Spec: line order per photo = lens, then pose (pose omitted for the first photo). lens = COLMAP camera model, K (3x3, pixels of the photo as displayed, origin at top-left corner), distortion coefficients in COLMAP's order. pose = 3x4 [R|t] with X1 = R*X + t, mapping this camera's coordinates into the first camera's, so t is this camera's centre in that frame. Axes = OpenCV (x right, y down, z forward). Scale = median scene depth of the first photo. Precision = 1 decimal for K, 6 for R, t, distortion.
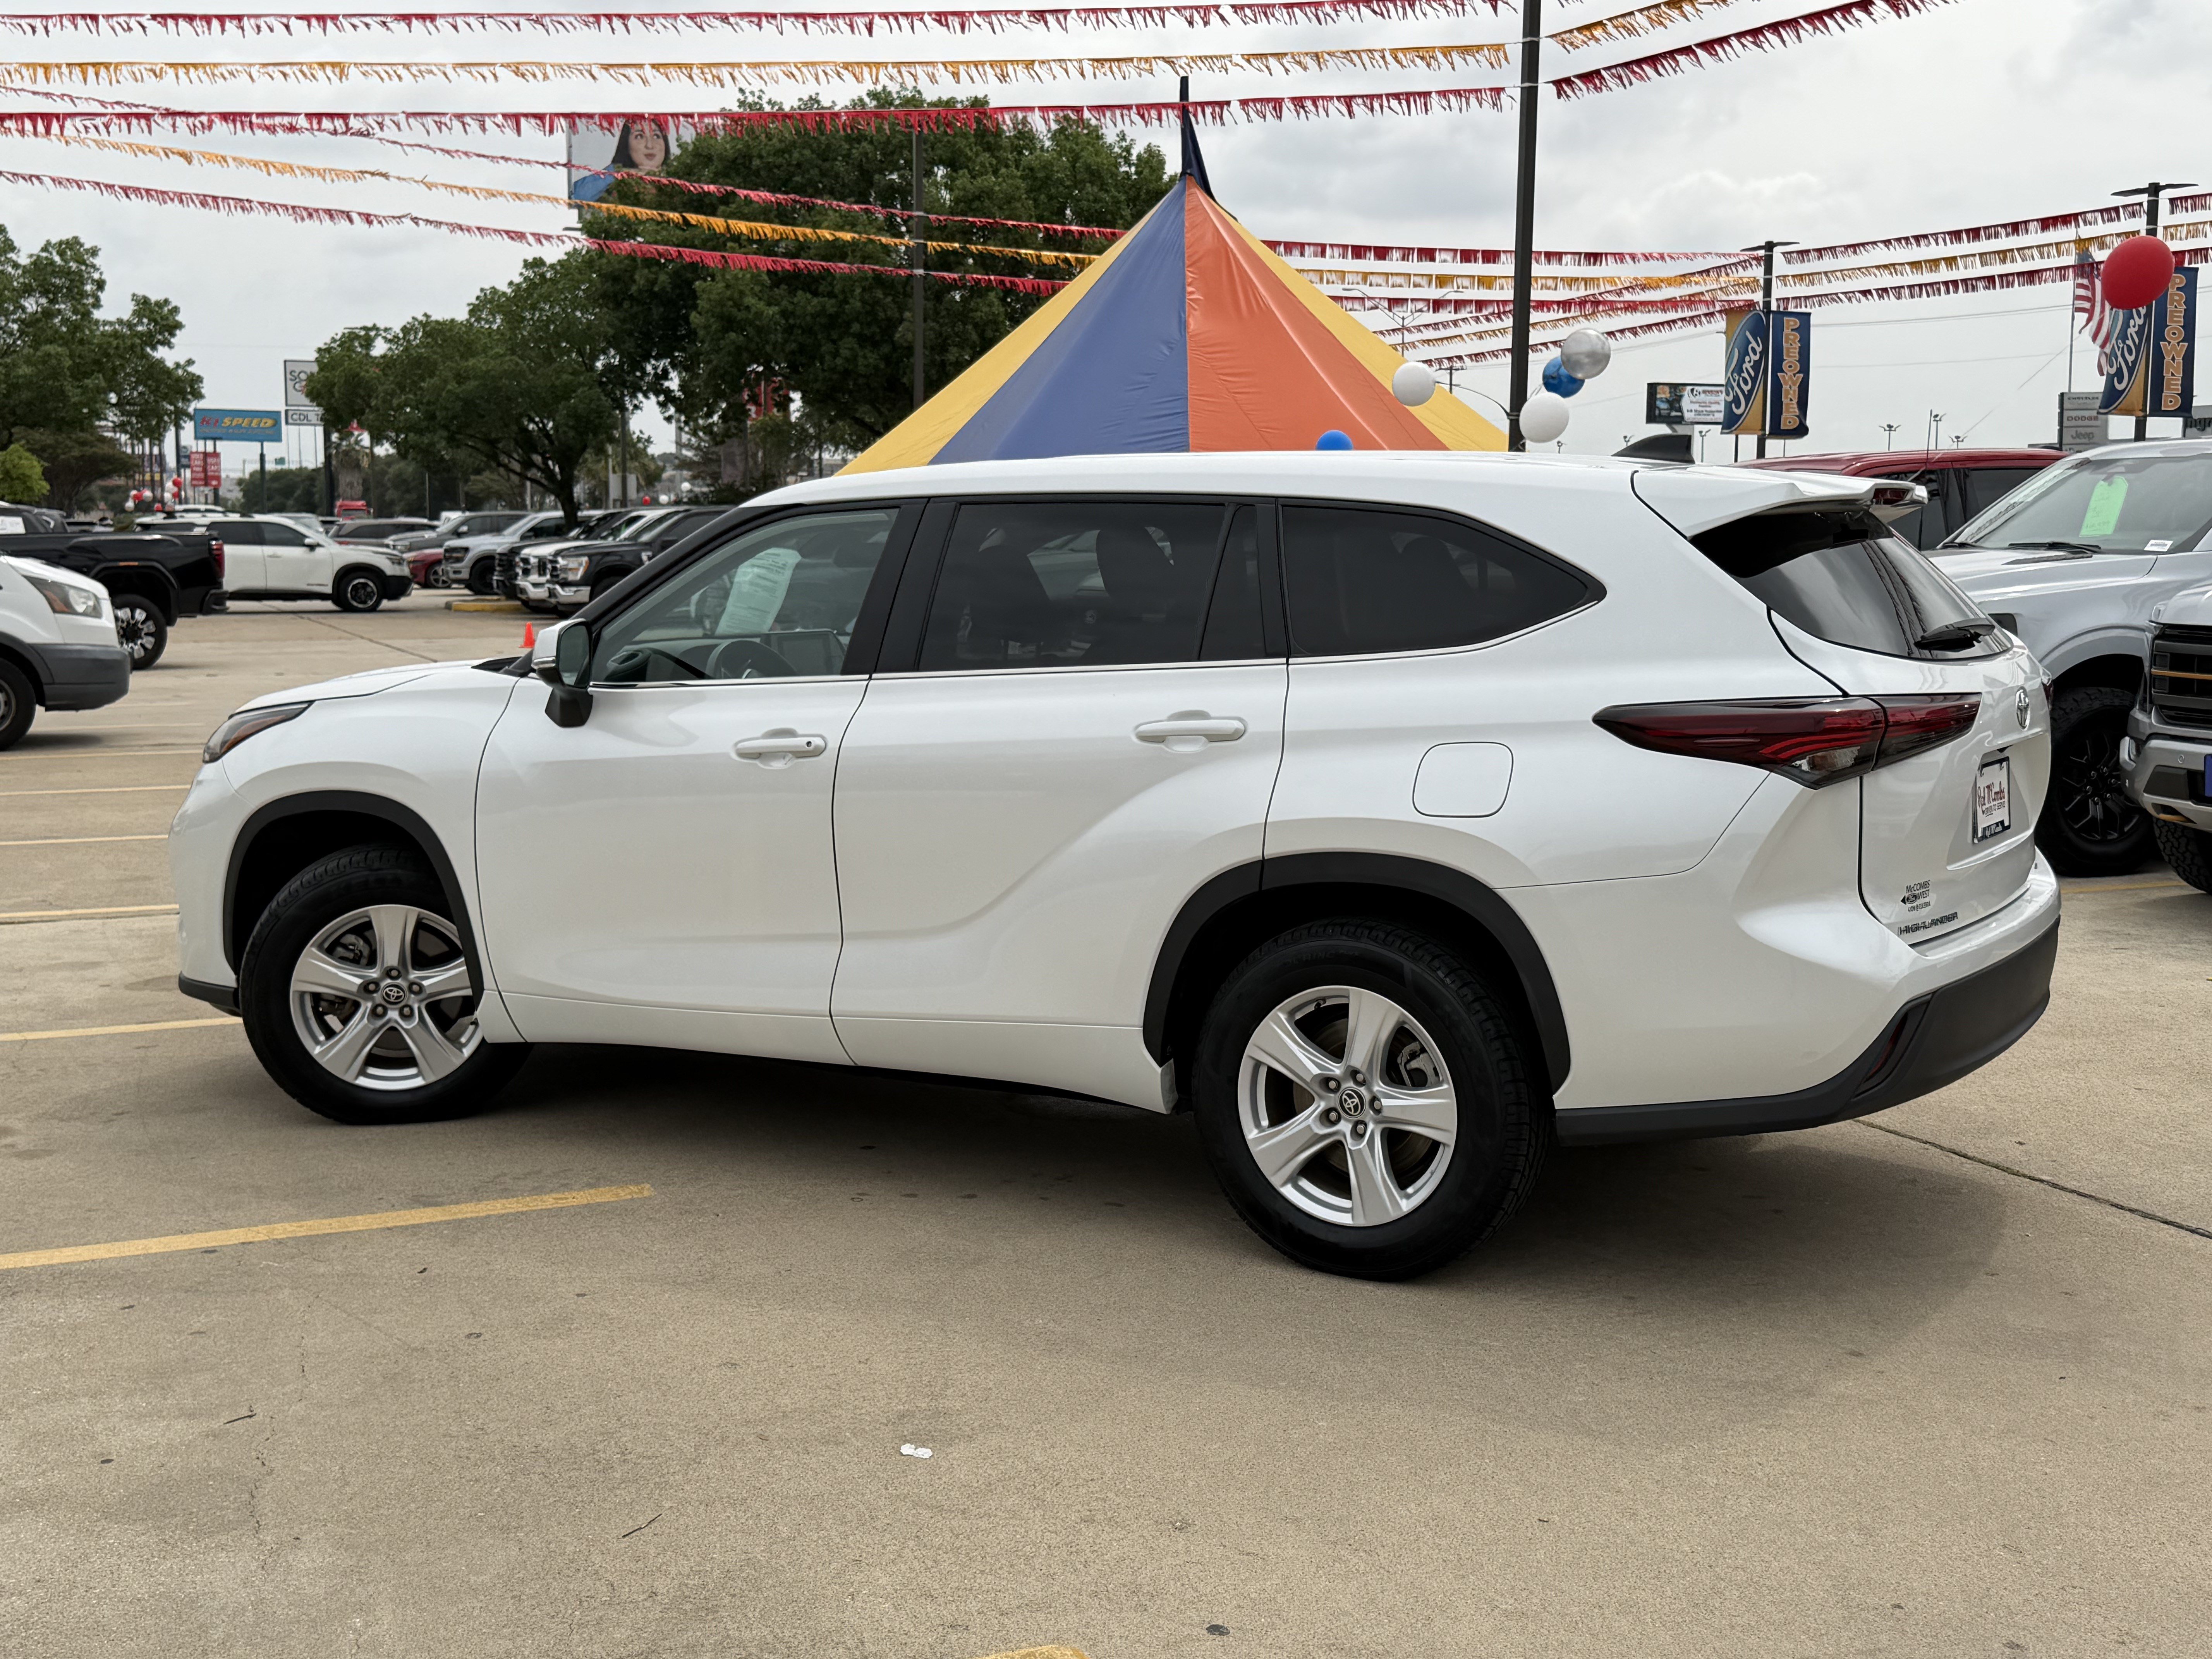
lens RADIAL K [[2615.1, 0, 1106.4], [0, 2615.1, 838.7], [0, 0, 1]] dist [0.133505, 0.000000]
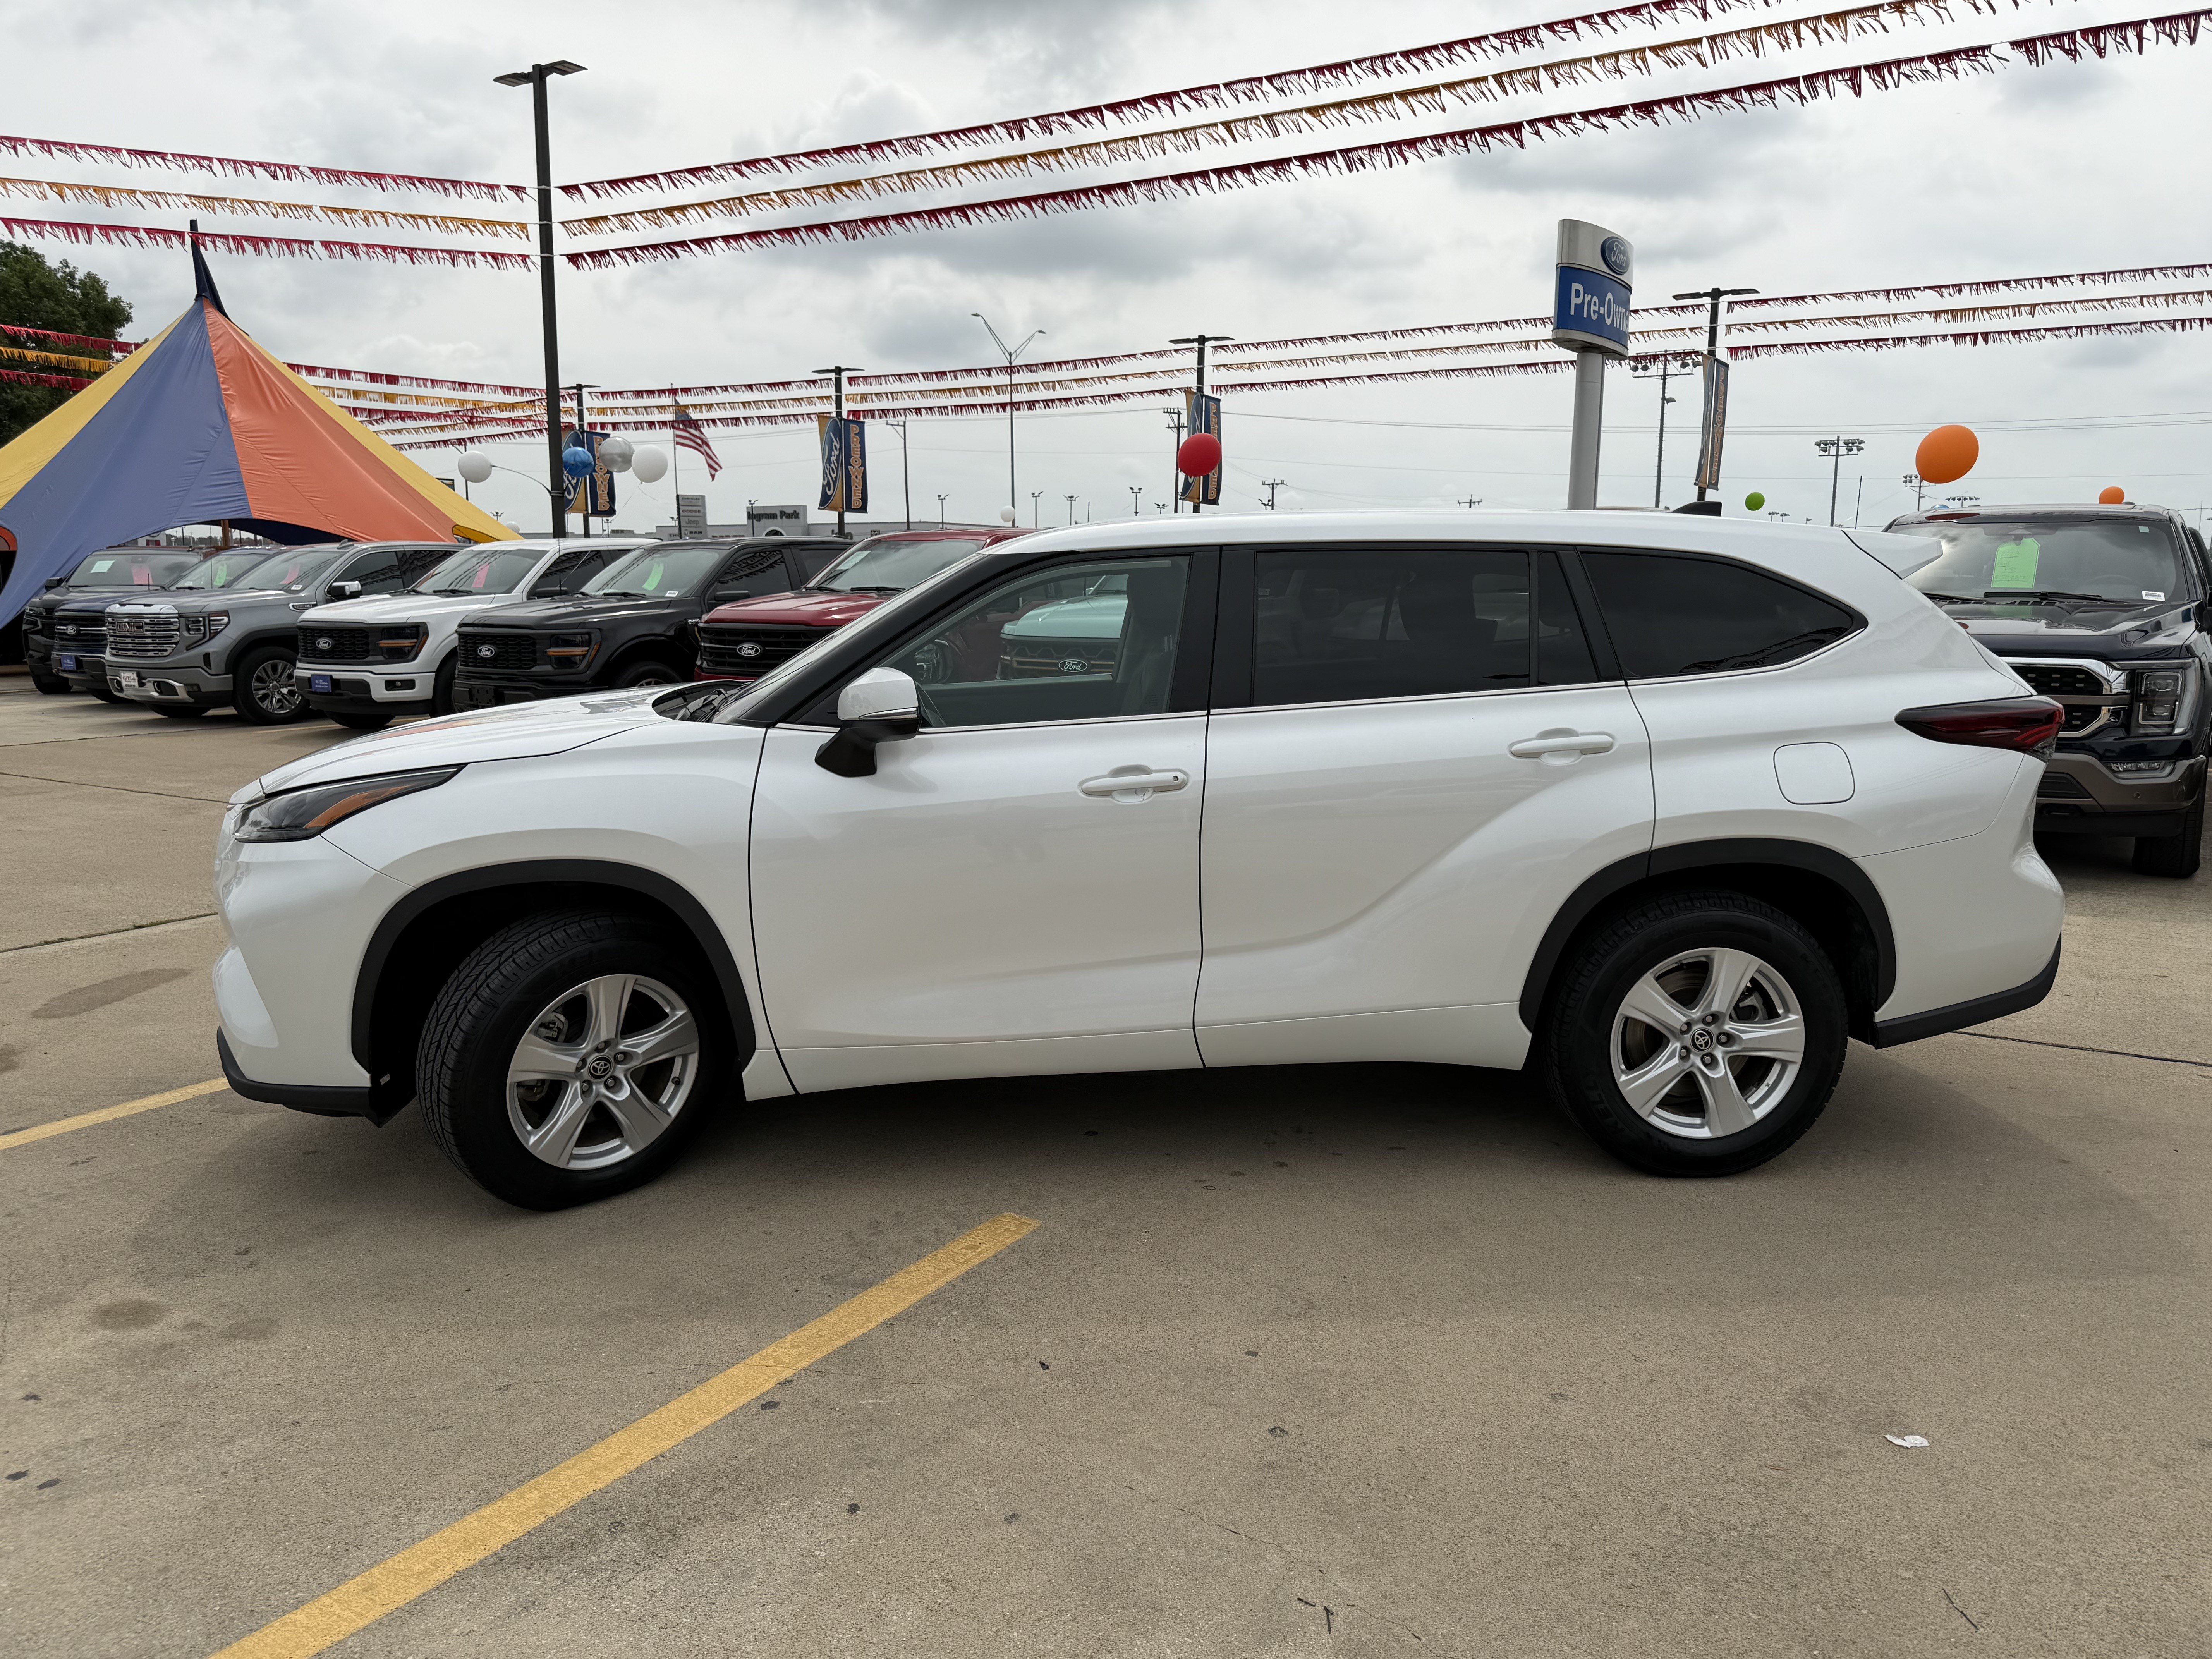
lens RADIAL K [[1690.2, 0, 1108.6], [0, 1690.2, 832.0], [0, 0, 1]] dist [0.021793, -0.028156]
pose [[0.823995, -0.084962, 0.560191, -0.481531], [0.066946, 0.996367, 0.052644, -0.048391], [-0.562629, -0.005876, 0.826689, 0.415381]]
